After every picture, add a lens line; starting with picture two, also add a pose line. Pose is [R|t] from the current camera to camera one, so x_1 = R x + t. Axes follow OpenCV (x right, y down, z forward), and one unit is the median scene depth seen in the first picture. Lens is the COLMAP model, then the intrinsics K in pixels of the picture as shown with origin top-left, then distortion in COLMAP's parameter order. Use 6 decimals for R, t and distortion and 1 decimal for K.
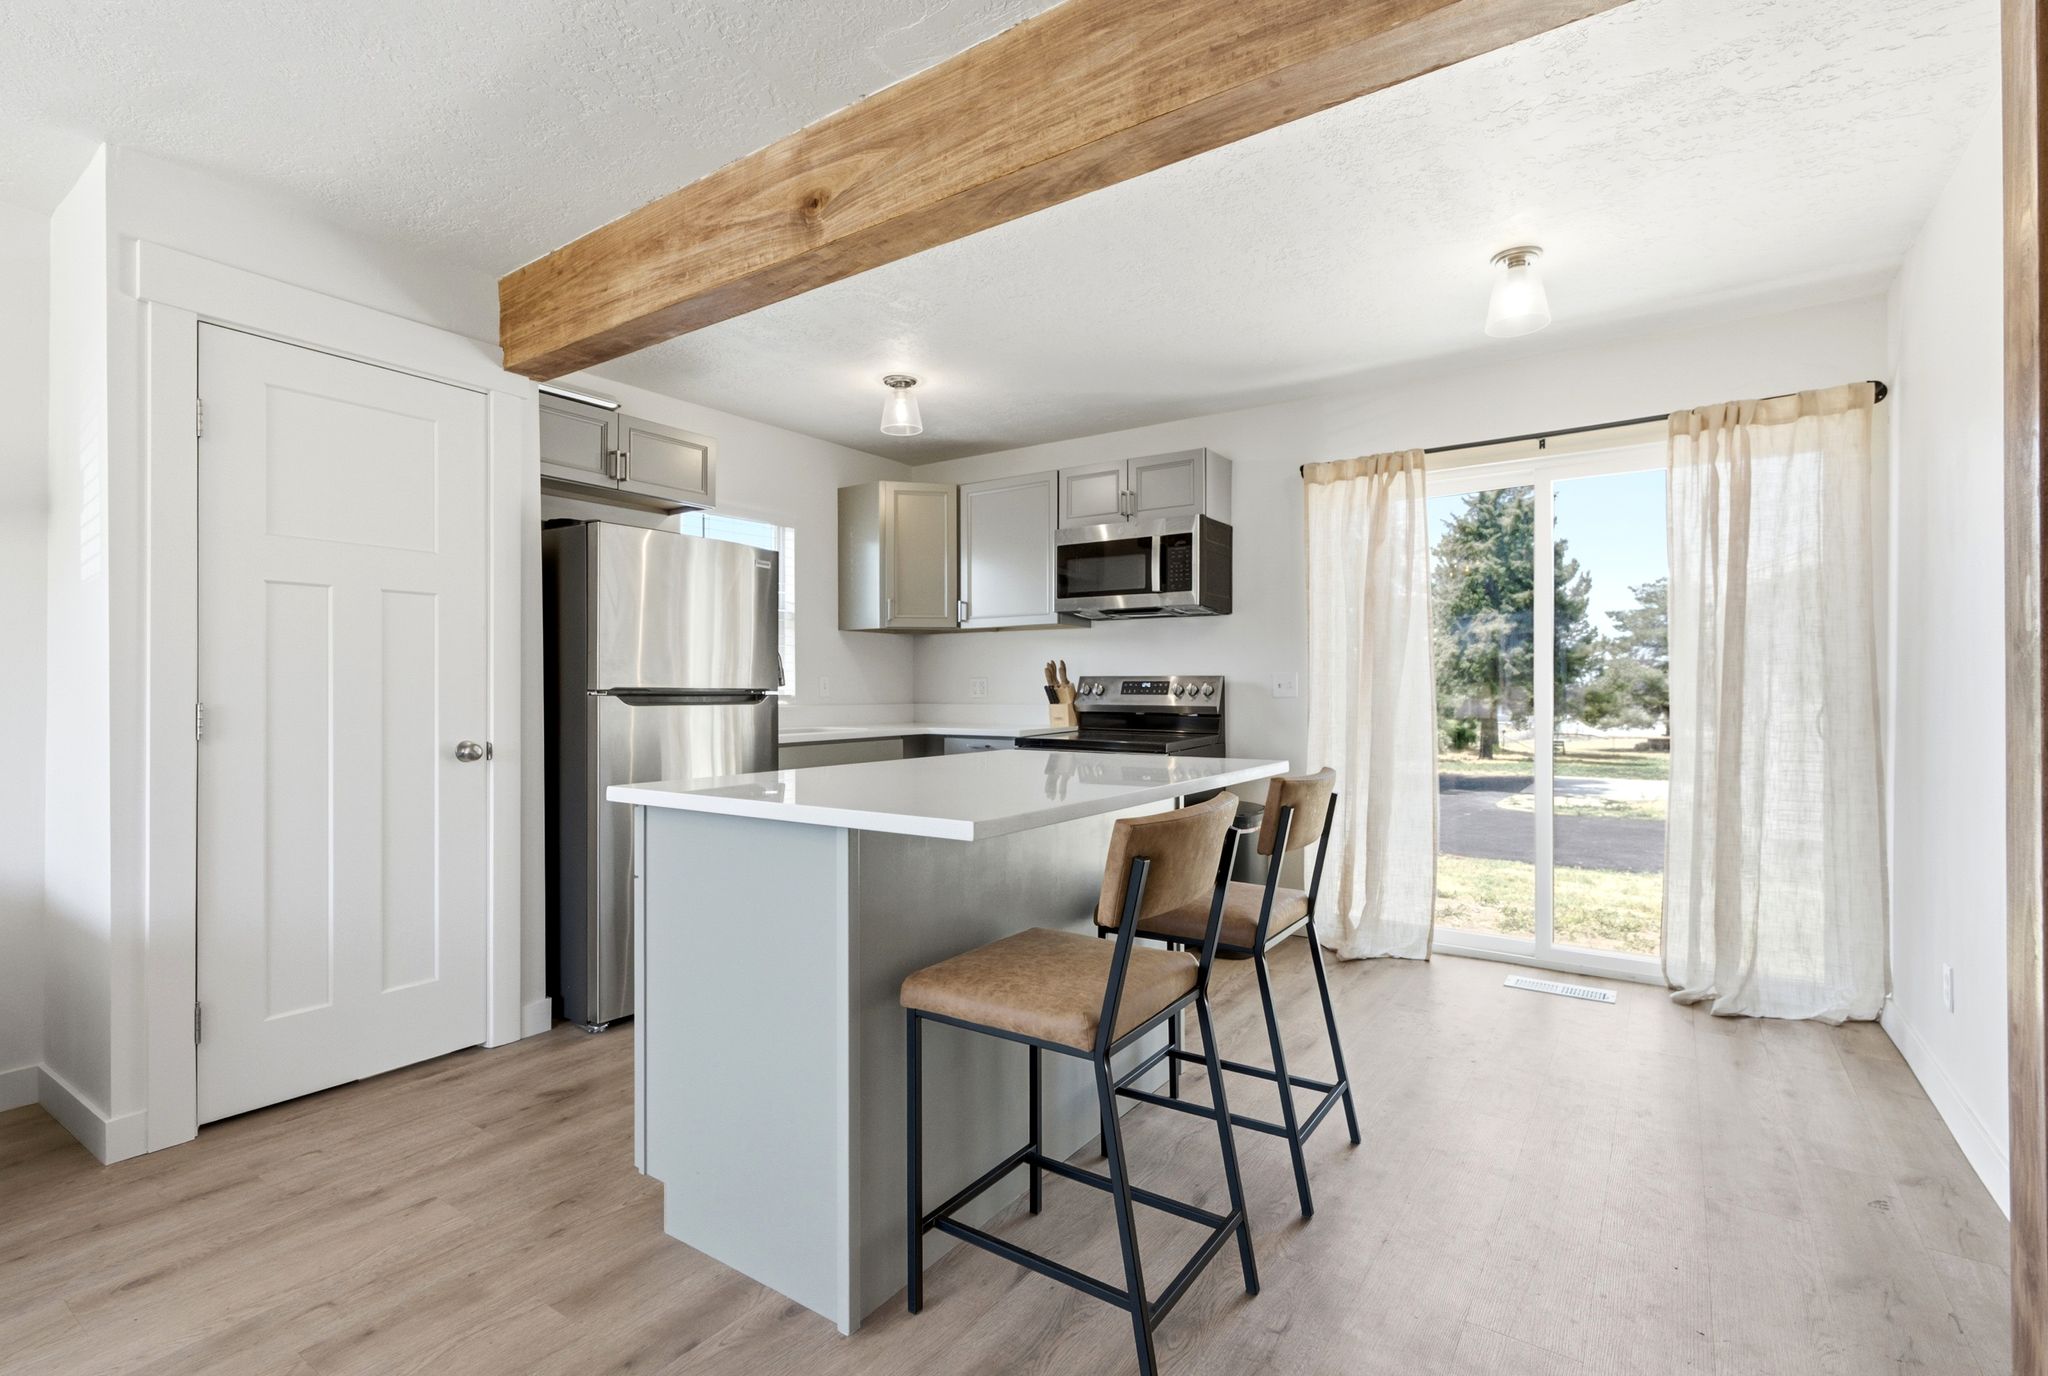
lens RADIAL K [[930.0, 0, 1012.3], [0, 930.0, 742.0], [0, 0, 1]] dist [-0.036335, 0.000217]
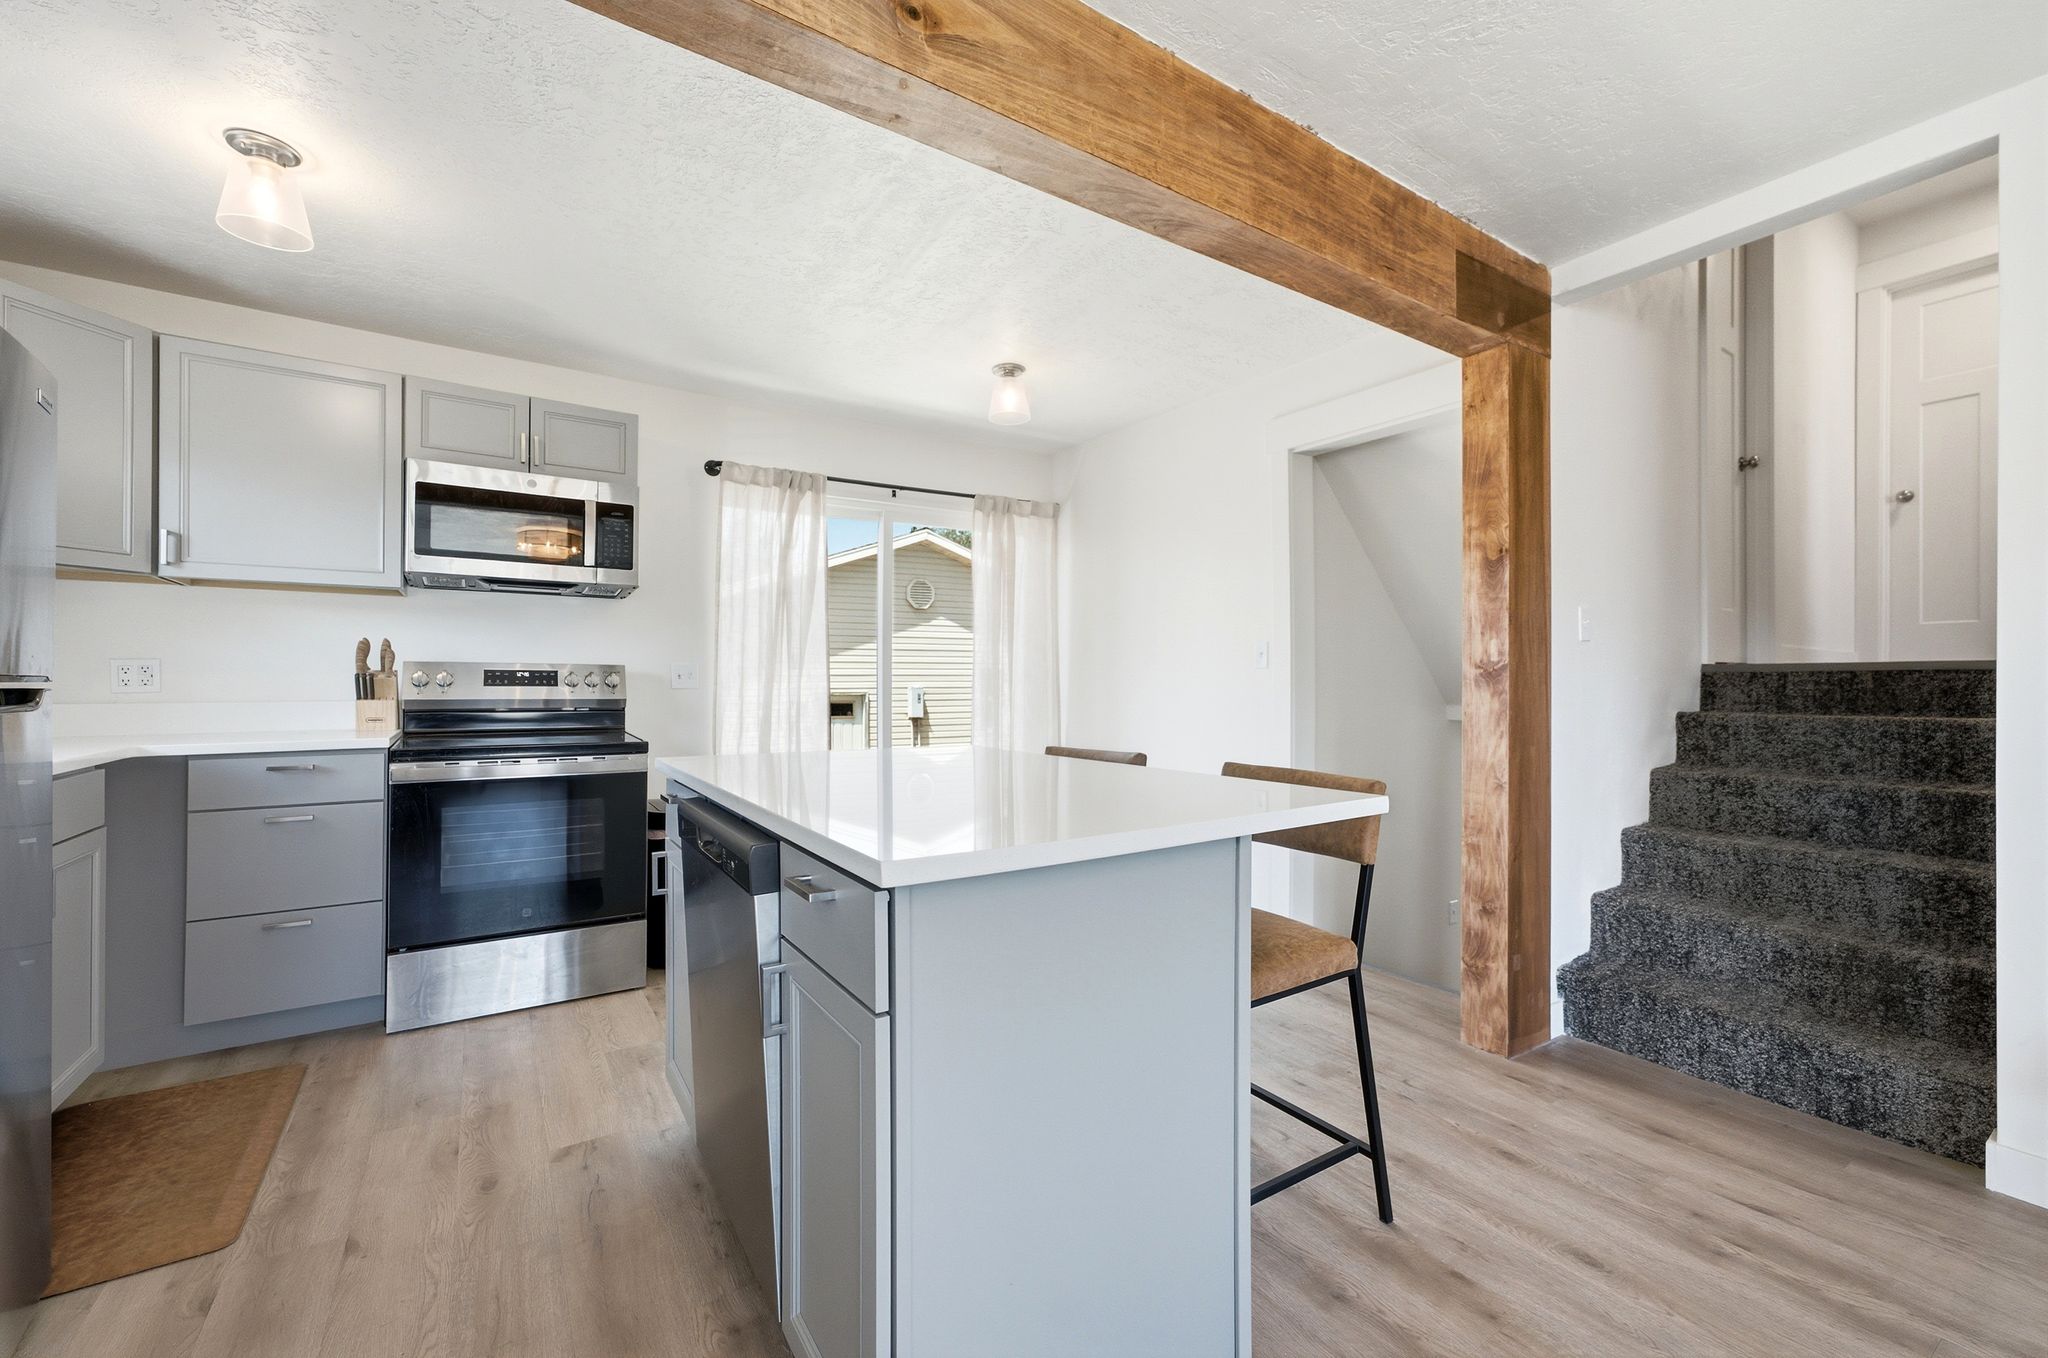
lens RADIAL K [[821.4, 0, 1024.0], [0, 821.4, 679.0], [0, 0, 1]] dist [0.001631, 0.000247]
pose [[0.366618, 0.002653, 0.930368, -0.399509], [0.051134, 0.998427, -0.022997, -0.020215], [-0.928965, 0.056005, 0.365906, 0.359790]]
